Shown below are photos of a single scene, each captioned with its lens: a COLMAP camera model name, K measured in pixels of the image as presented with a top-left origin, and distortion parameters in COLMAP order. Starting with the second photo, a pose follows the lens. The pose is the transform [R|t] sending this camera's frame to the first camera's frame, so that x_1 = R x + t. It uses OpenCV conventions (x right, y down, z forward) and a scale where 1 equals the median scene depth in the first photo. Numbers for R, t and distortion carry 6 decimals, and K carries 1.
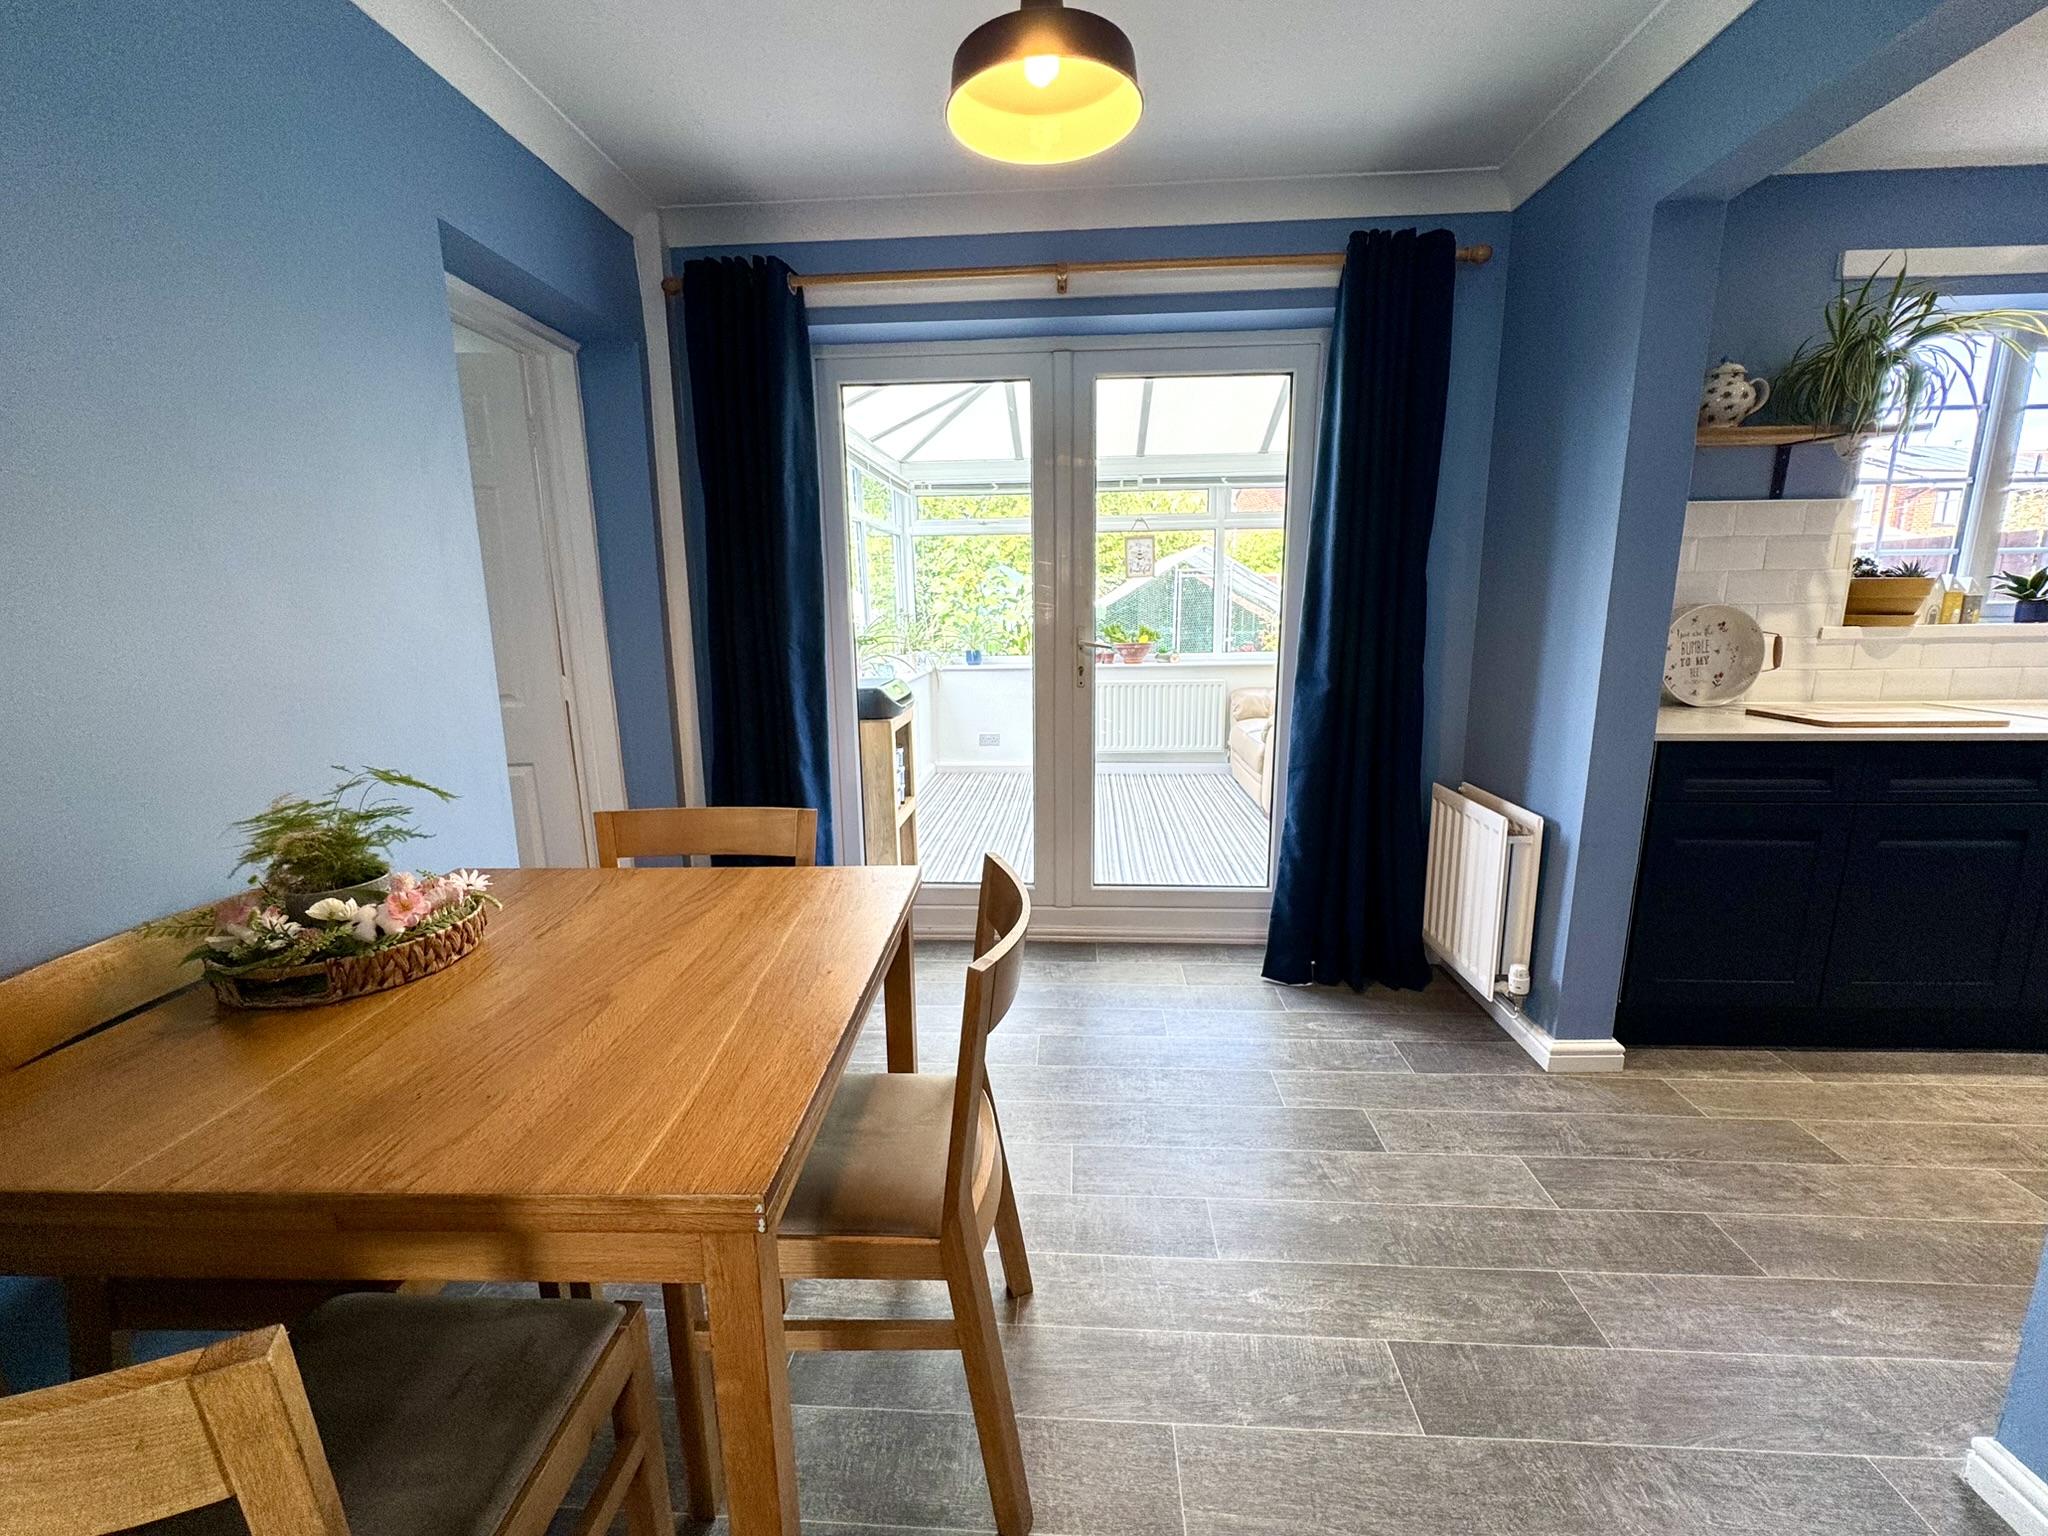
lens RADIAL K [[835.0, 0, 1024.0], [0, 835.0, 768.0], [0, 0, 1]] dist [-0.003787, -0.000144]
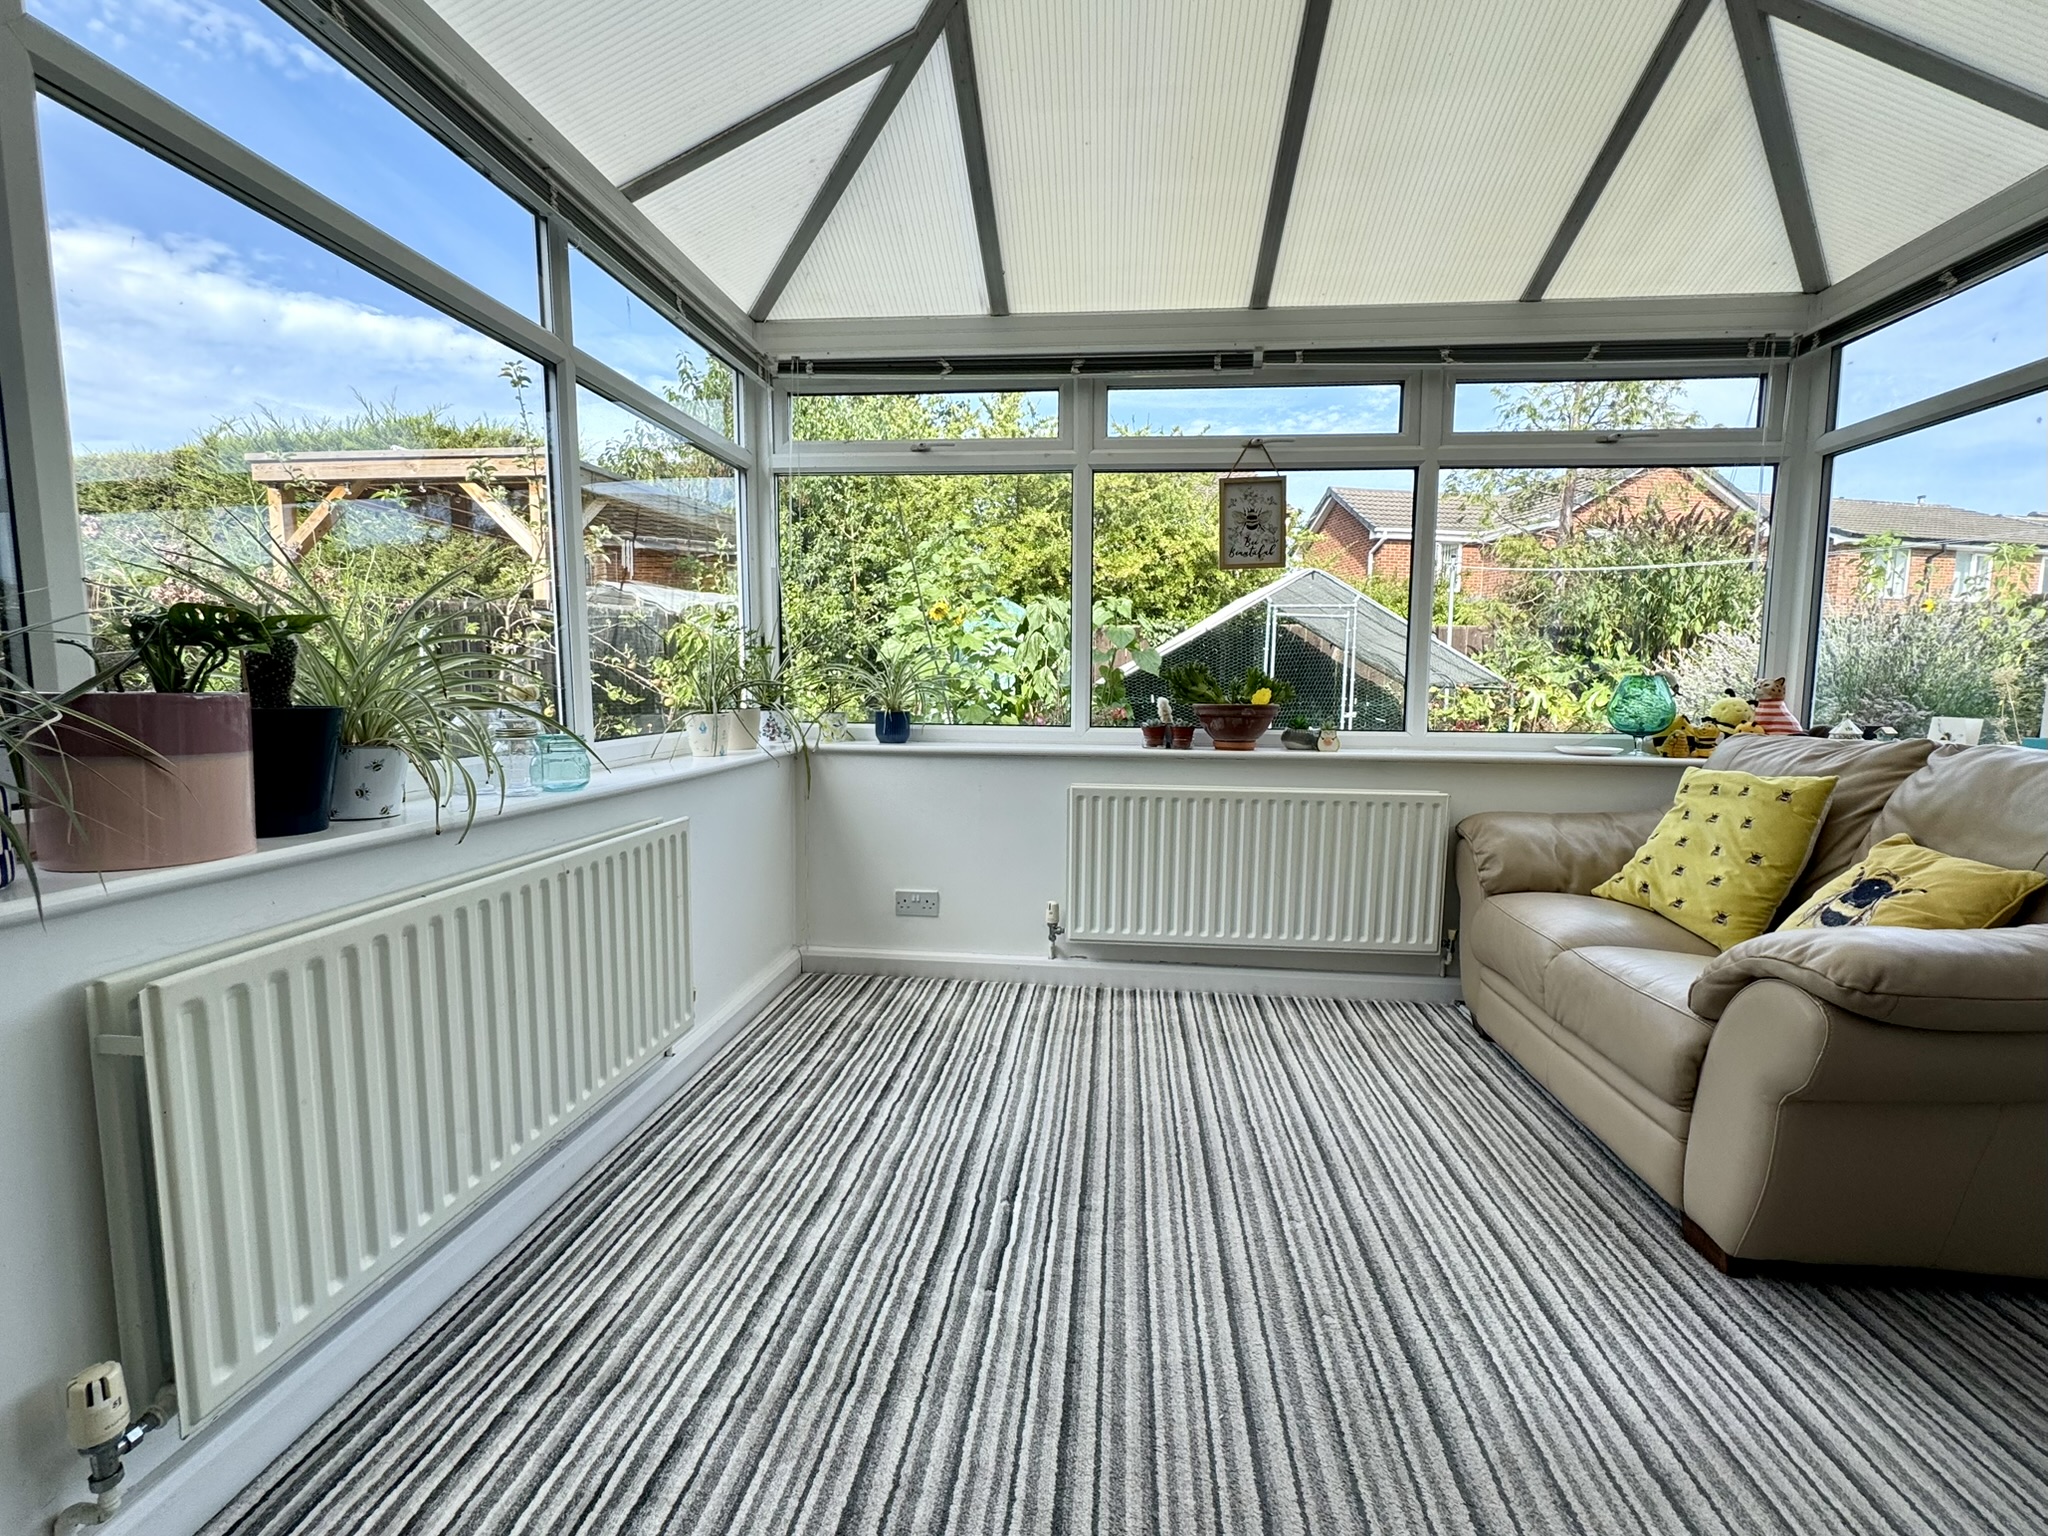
lens RADIAL K [[859.3, 0, 1027.1], [0, 859.3, 772.2], [0, 0, 1]] dist [-0.011835, 0.003714]
pose [[0.998938, 0.030541, -0.034489, 0.033625], [-0.033520, 0.995434, -0.089377, -0.066947], [0.031602, 0.090438, 0.995401, 0.527970]]
